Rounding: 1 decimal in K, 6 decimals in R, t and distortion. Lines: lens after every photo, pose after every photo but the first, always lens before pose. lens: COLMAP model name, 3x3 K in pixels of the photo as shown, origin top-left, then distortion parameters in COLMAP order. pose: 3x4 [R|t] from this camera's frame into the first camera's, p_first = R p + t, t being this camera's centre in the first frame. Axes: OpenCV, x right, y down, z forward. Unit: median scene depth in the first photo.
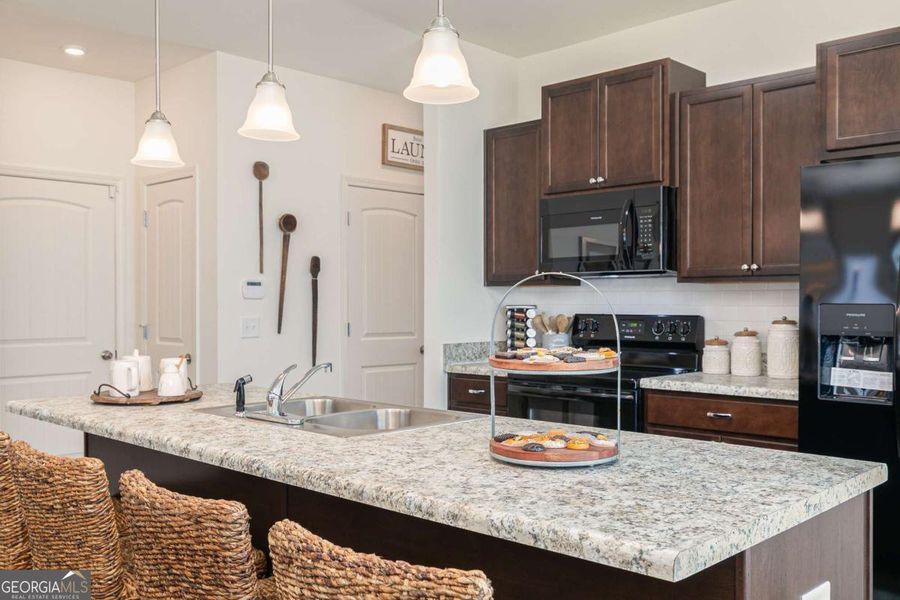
lens RADIAL K [[822.0, 0, 453.8], [0, 822.0, 308.2], [0, 0, 1]] dist [0.004938, 0.008563]
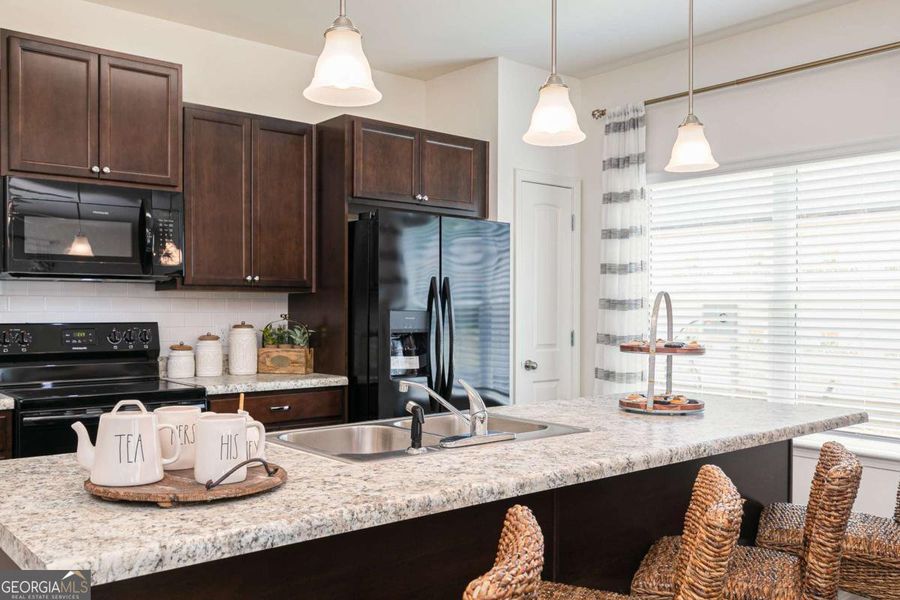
lens RADIAL K [[822.0, 0, 453.8], [0, 822.0, 308.2], [0, 0, 1]] dist [0.004938, 0.008563]
pose [[0.105626, 0.003278, 0.994401, -0.741925], [0.008376, 0.999956, -0.004186, -0.001354], [-0.994371, 0.008771, 0.105594, 0.597848]]
